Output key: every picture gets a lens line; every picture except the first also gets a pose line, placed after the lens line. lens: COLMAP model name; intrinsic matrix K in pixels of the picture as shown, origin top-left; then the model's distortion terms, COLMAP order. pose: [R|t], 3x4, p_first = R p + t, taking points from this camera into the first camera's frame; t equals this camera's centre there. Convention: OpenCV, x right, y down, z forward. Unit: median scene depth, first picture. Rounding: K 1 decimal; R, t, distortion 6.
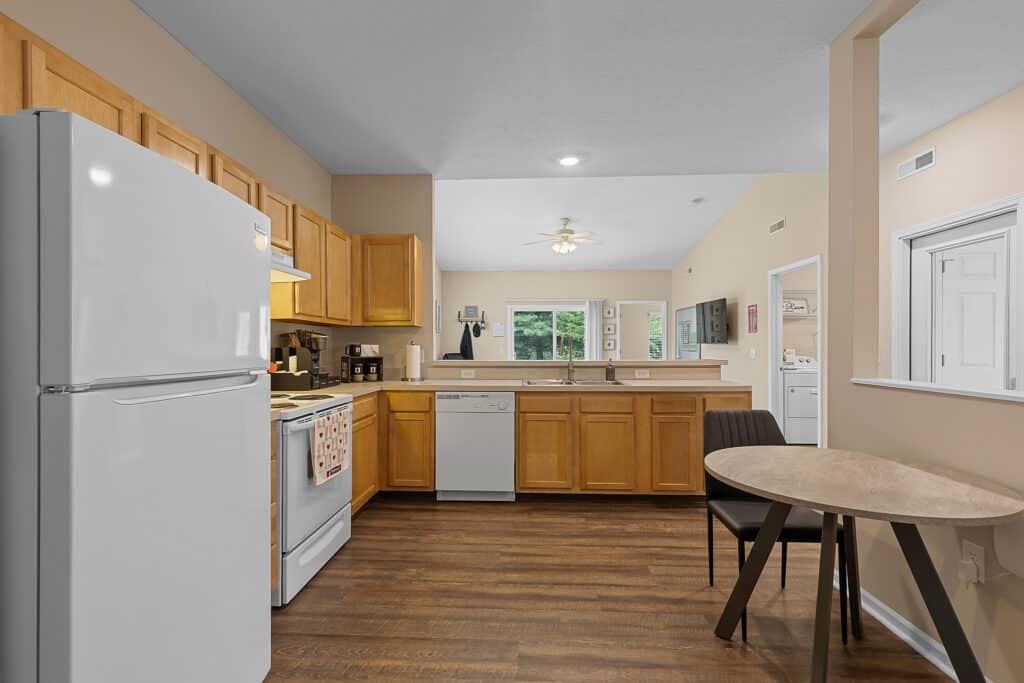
lens RADIAL K [[459.3, 0, 505.5], [0, 459.3, 345.9], [0, 0, 1]] dist [0.000674, -0.000103]
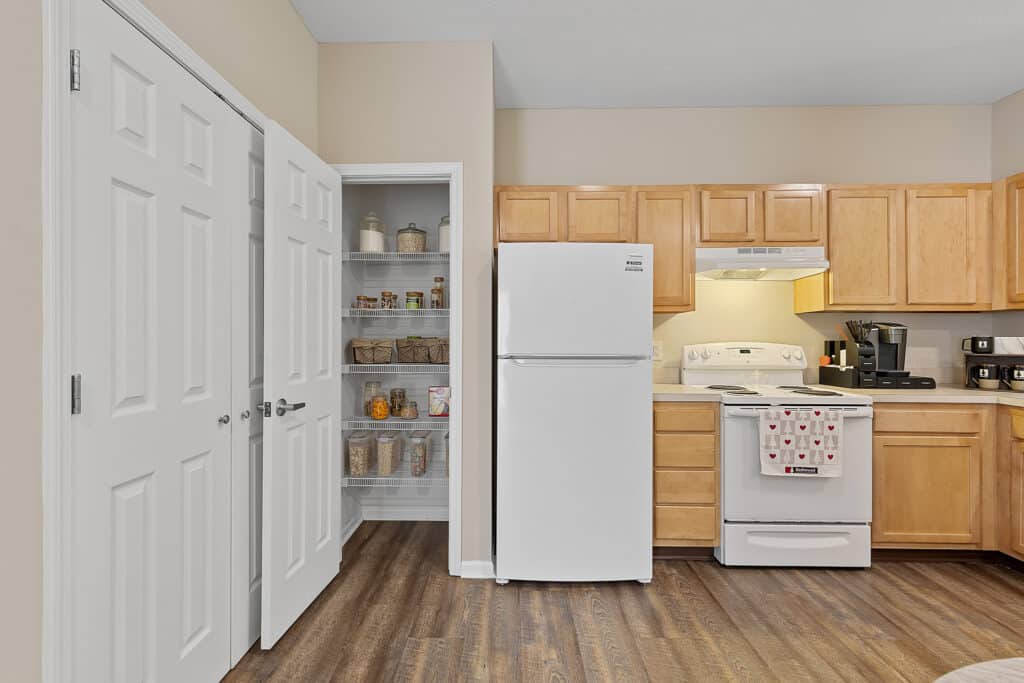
lens RADIAL K [[462.0, 0, 507.1], [0, 462.0, 340.7], [0, 0, 1]] dist [0.004814, -0.000483]
pose [[0.032312, 0.002444, -0.999475, 0.358257], [0.001097, 0.999996, 0.002480, 0.000659], [0.999477, -0.001177, 0.032309, 0.230313]]
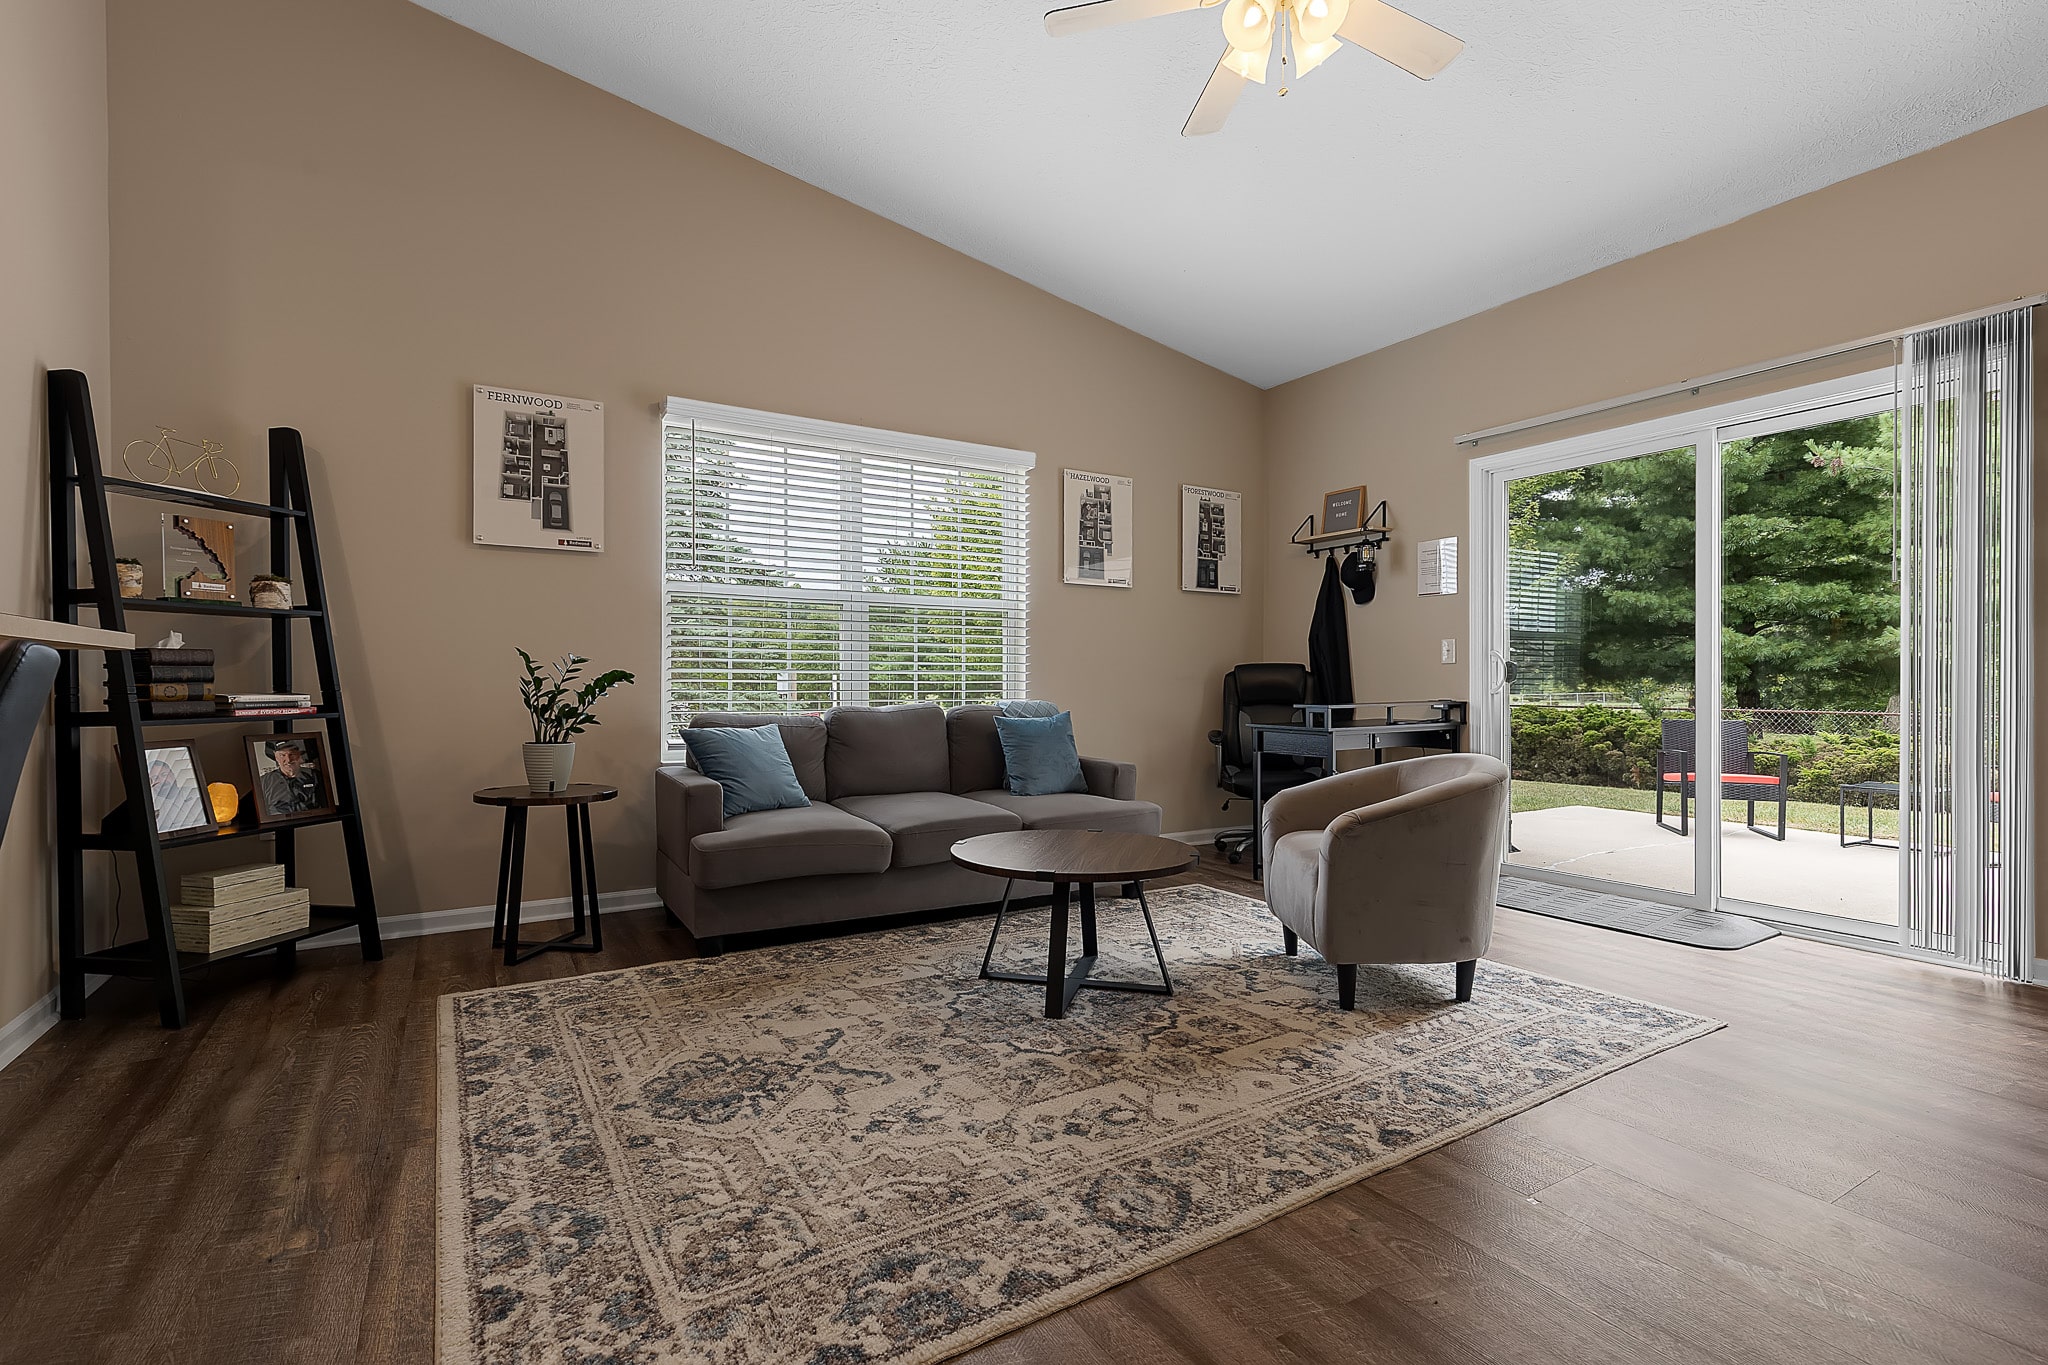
lens RADIAL K [[923.9, 0, 1014.2], [0, 923.9, 681.0], [0, 0, 1]] dist [0.004814, -0.000483]
pose [[0.550009, -0.000782, -0.835158, 0.682700], [-0.000805, 0.999999, -0.001467, 0.067813], [0.835158, 0.001480, 0.550008, 1.332539]]
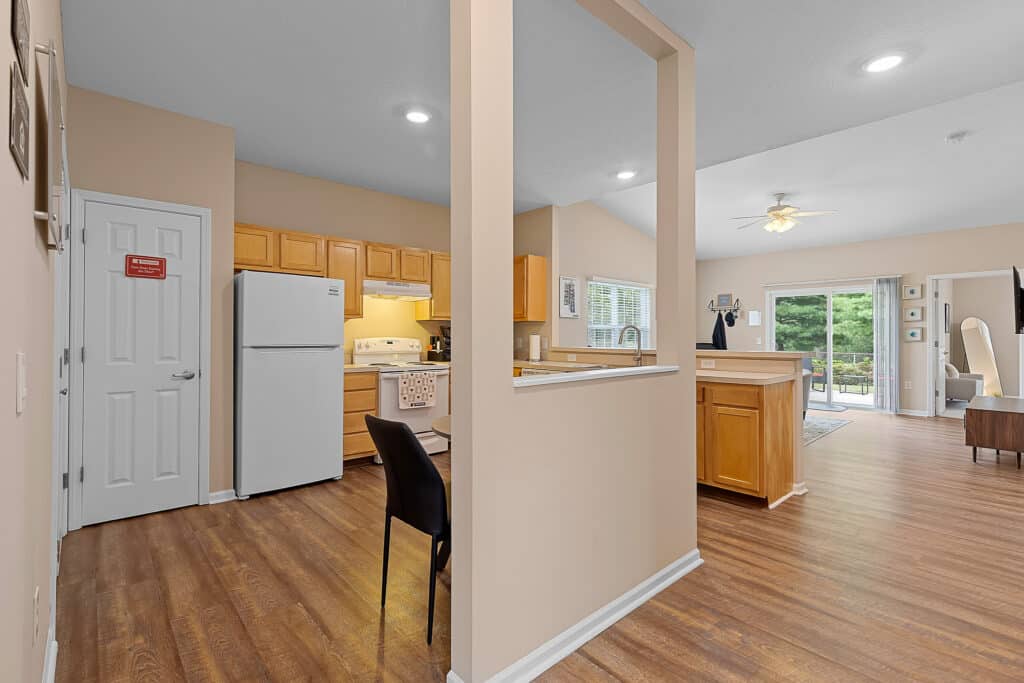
lens RADIAL K [[468.8, 0, 505.7], [0, 468.8, 330.0], [0, 0, 1]] dist [0.001938, -0.000176]
pose [[0.700675, -0.005965, -0.713456, 0.755541], [-0.002143, 0.999943, -0.010465, -0.001767], [0.713478, 0.008862, 0.700622, -0.031367]]
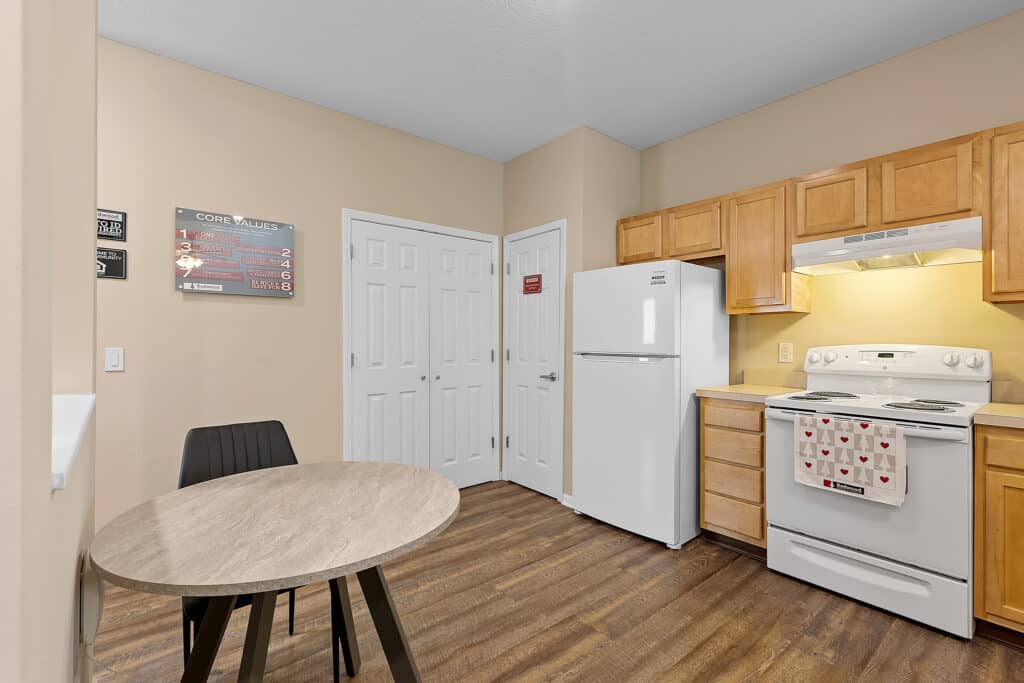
lens RADIAL K [[459.3, 0, 505.5], [0, 459.3, 345.9], [0, 0, 1]] dist [0.000674, -0.000103]
pose [[-0.741722, 0.006143, -0.670679, 0.419462], [0.000575, 0.999964, 0.008523, 0.001972], [0.670707, 0.005936, -0.741699, 0.770382]]
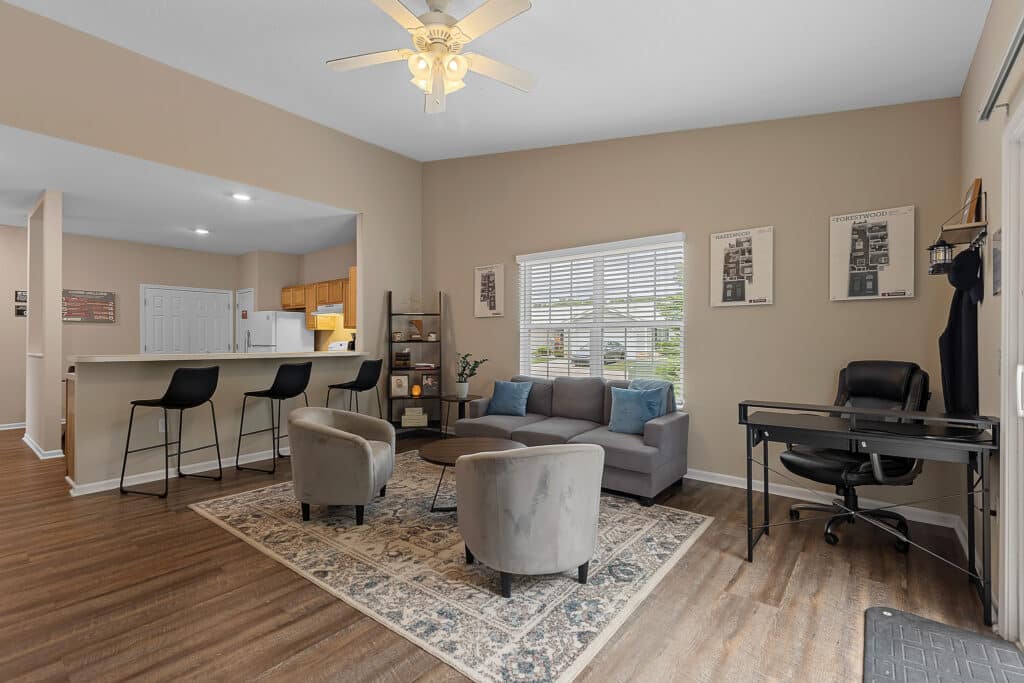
lens RADIAL K [[458.3, 0, 508.3], [0, 458.3, 338.0], [0, 0, 1]] dist [0.005313, -0.000922]
pose [[-0.591356, -0.004817, -0.806396, 0.724095], [0.000299, 0.999981, -0.006193, 0.004337], [0.806411, -0.003903, -0.591343, 2.340262]]
